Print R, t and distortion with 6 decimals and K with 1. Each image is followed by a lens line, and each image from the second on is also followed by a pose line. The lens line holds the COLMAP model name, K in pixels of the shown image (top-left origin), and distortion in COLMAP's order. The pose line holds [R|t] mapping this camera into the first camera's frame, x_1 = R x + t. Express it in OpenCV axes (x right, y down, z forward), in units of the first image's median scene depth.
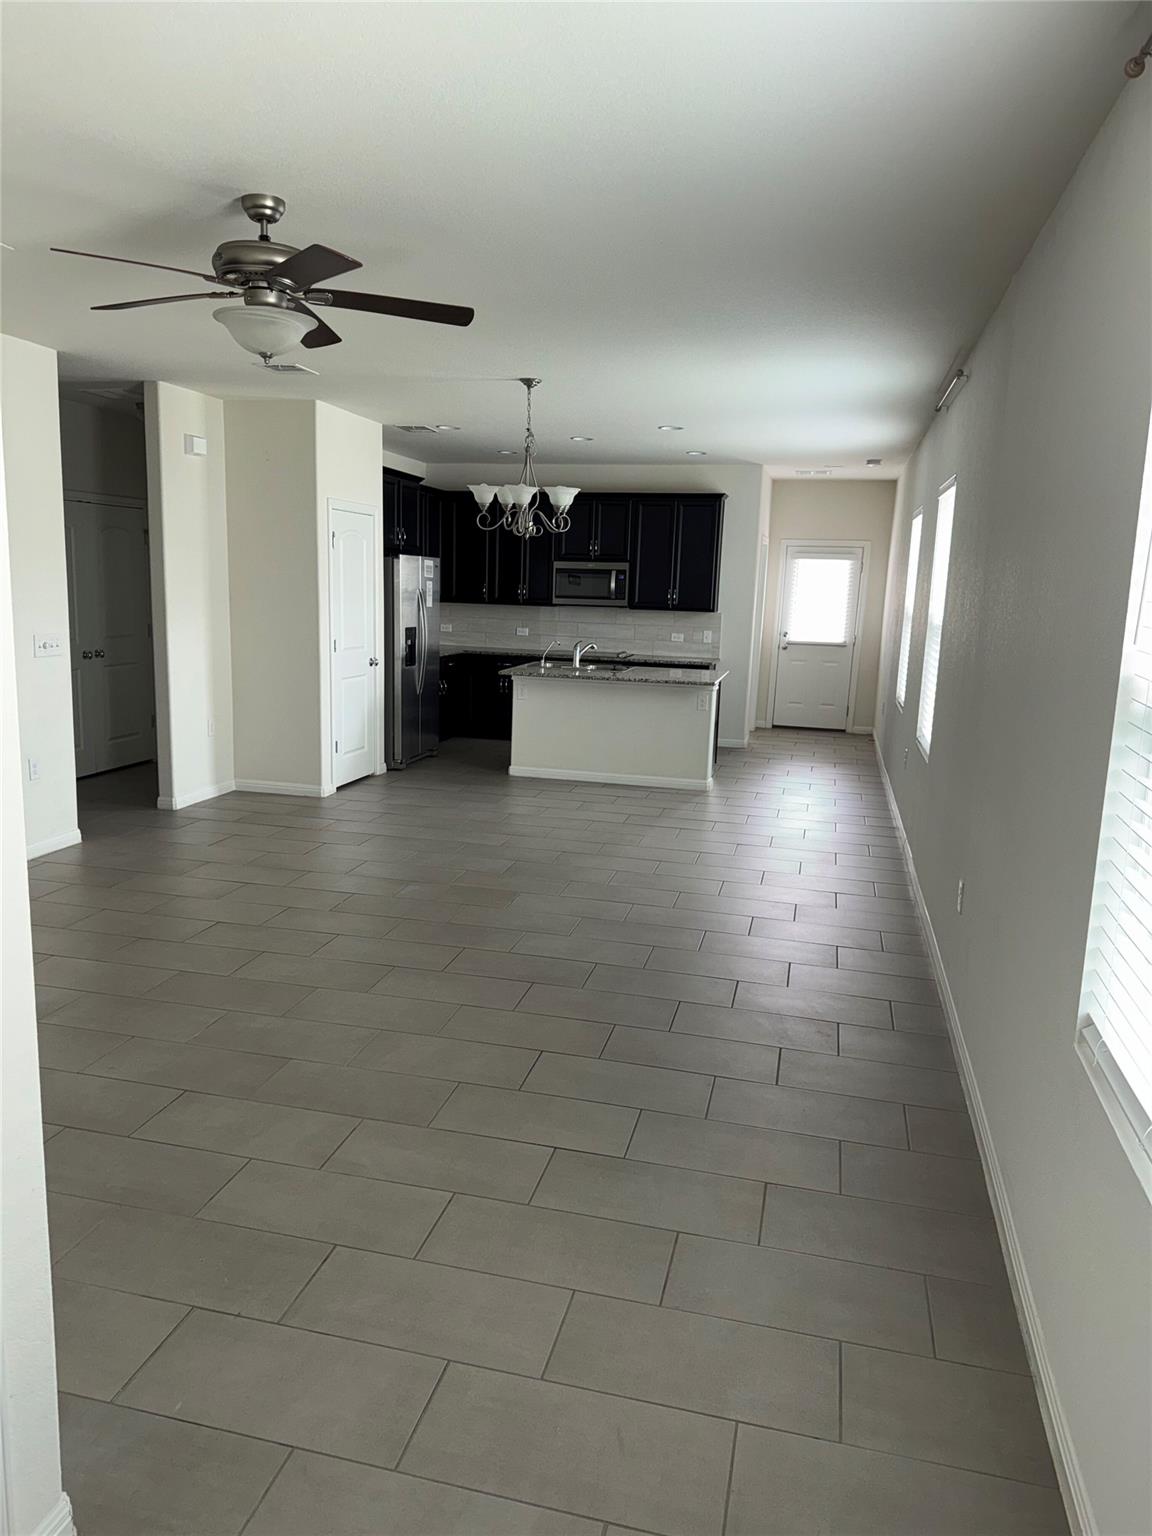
lens RADIAL K [[1080.2, 0, 558.8], [0, 1080.2, 805.7], [0, 0, 1]] dist [0.035464, -0.028703]
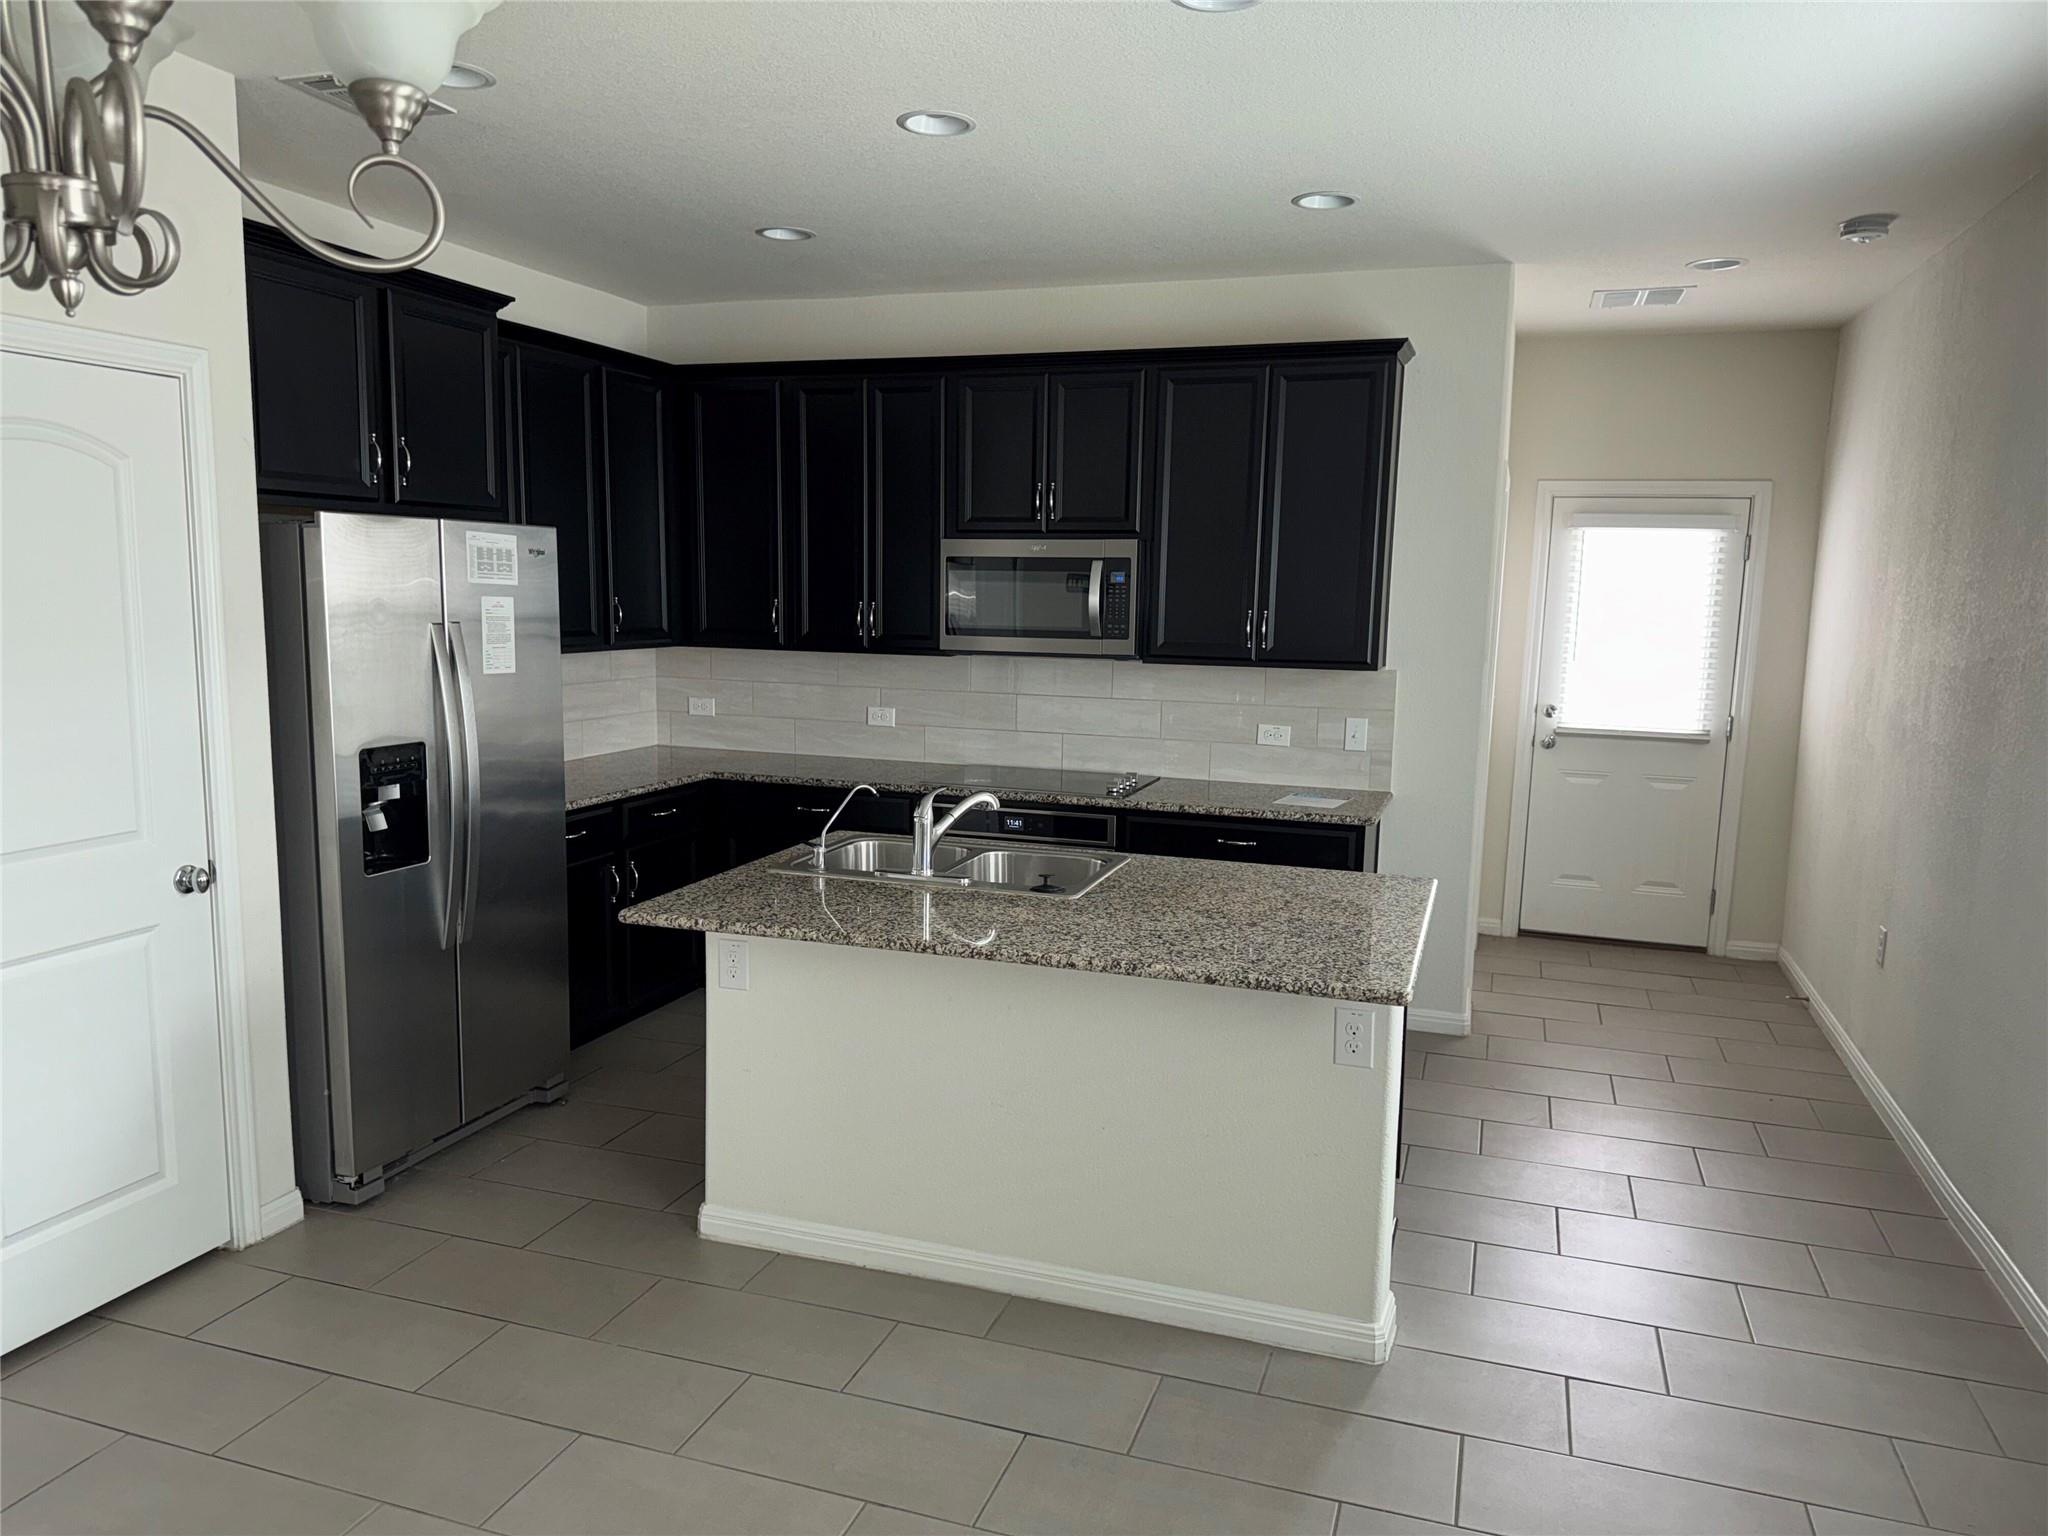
lens RADIAL K [[1440.2, 0, 1037.4], [0, 1440.2, 766.4], [0, 0, 1]] dist [0.035464, -0.028703]
pose [[0.997365, -0.001518, -0.072532, 0.065301], [-0.004113, 0.996990, -0.077420, -0.108461], [0.072432, 0.077514, 0.994357, 0.511481]]
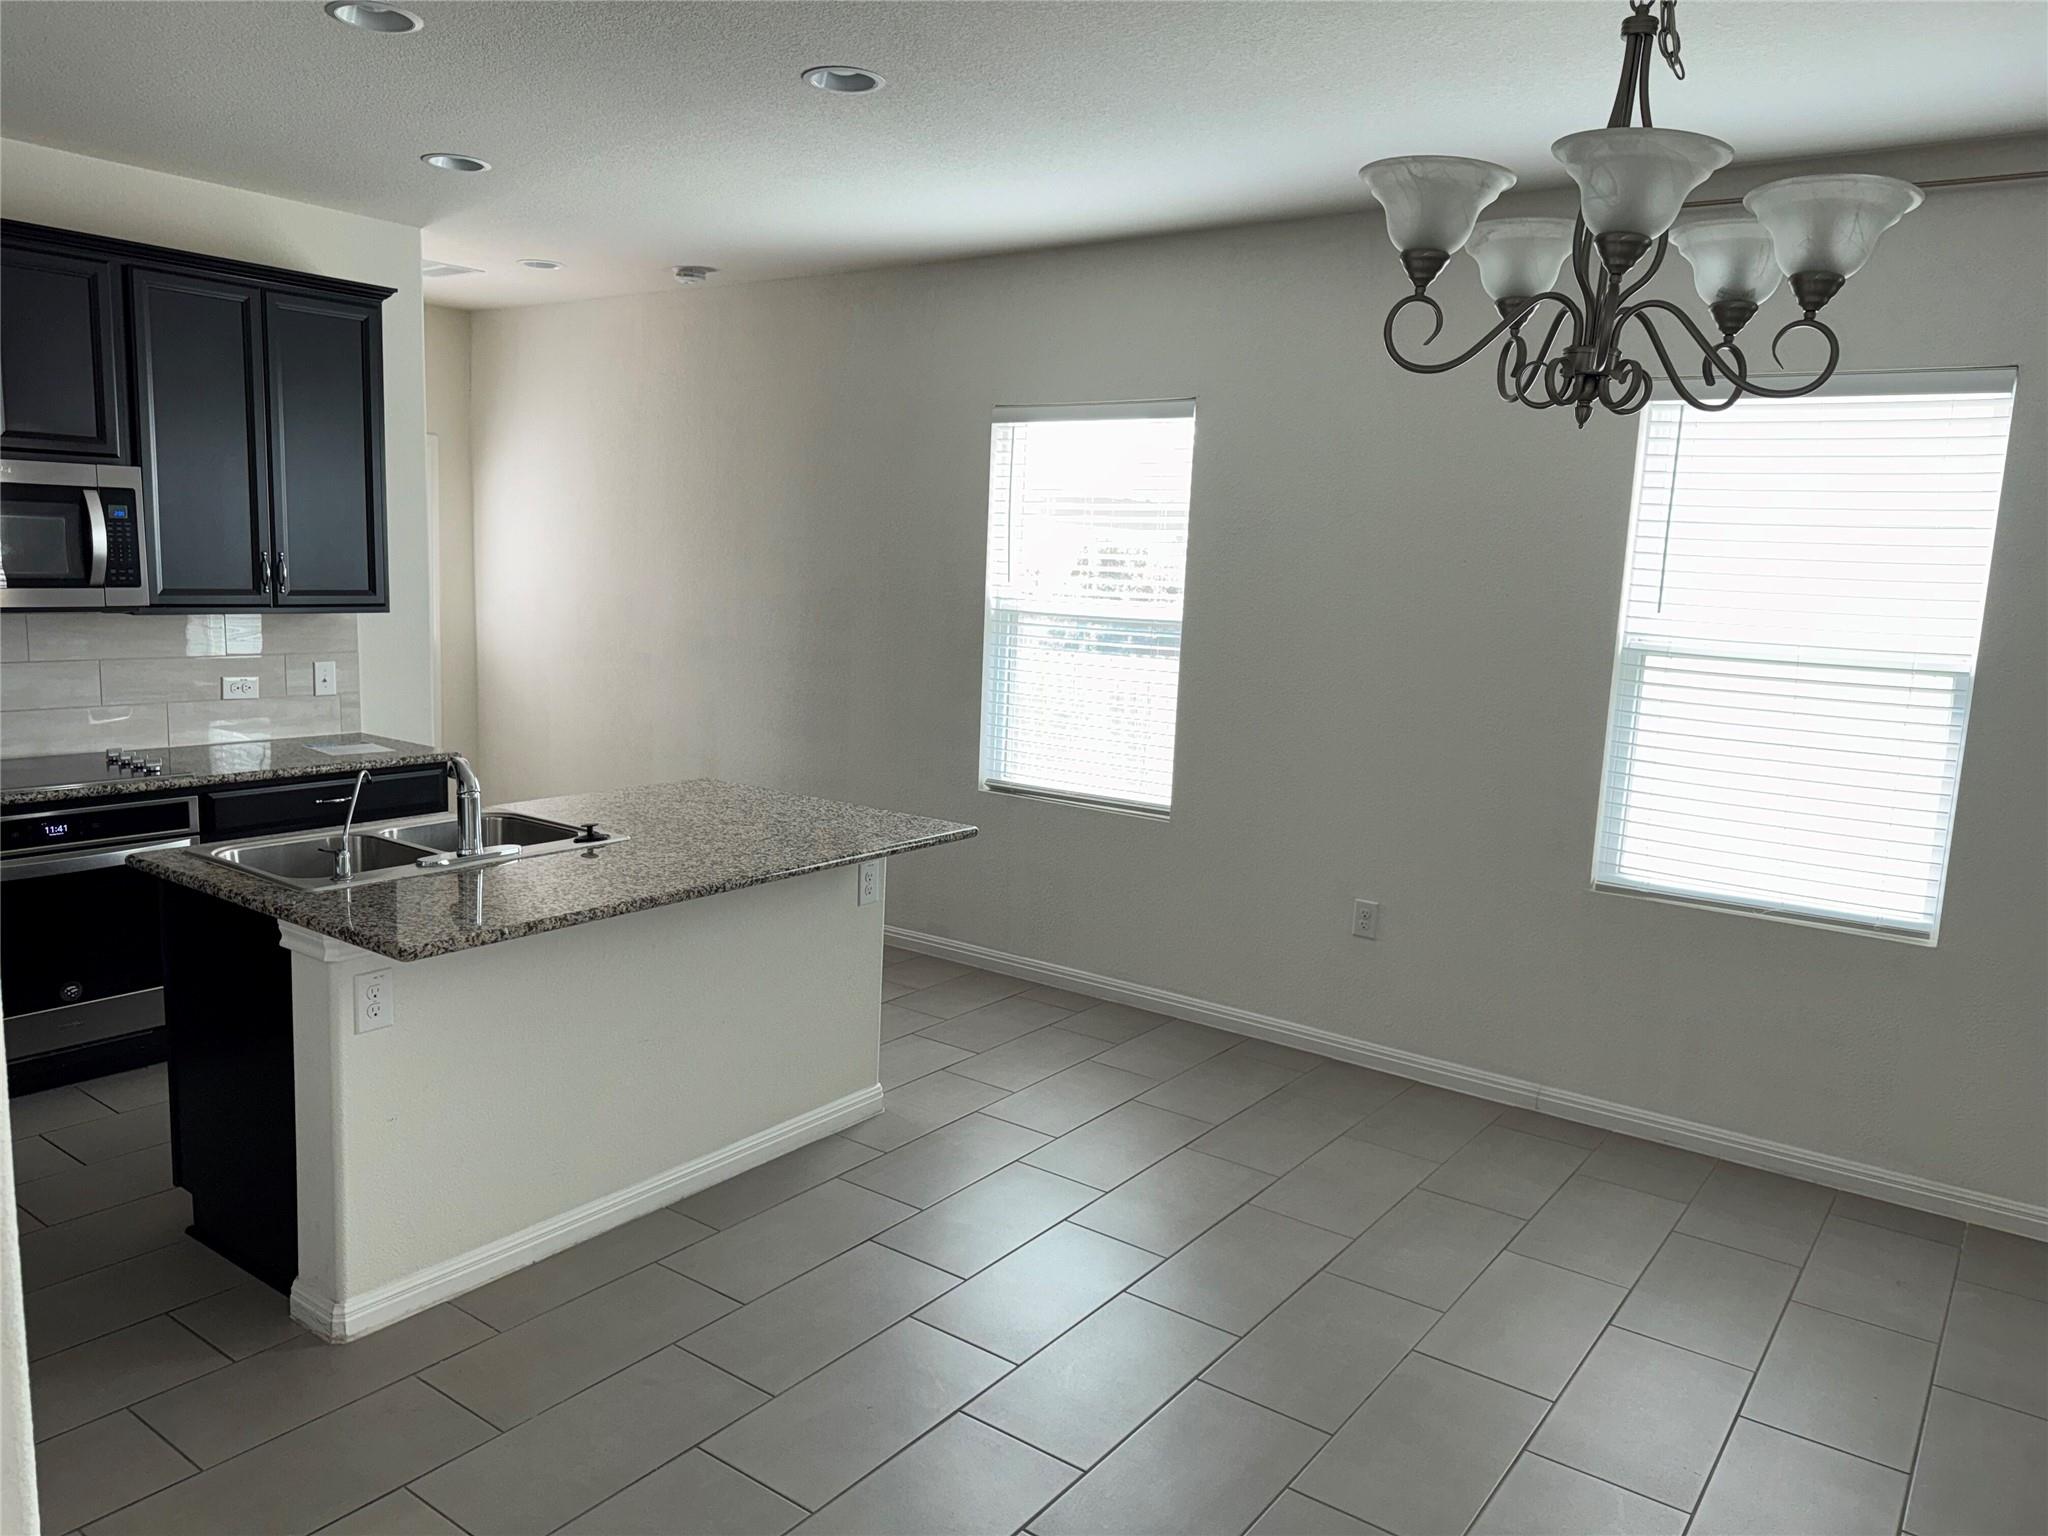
lens RADIAL K [[1440.2, 0, 1018.9], [0, 1440.2, 773.8], [0, 0, 1]] dist [0.035464, -0.028703]
pose [[0.364544, -0.155653, 0.918085, -0.231948], [0.161091, 0.981607, 0.102458, -0.139548], [-0.917146, 0.110544, 0.382913, 0.616413]]
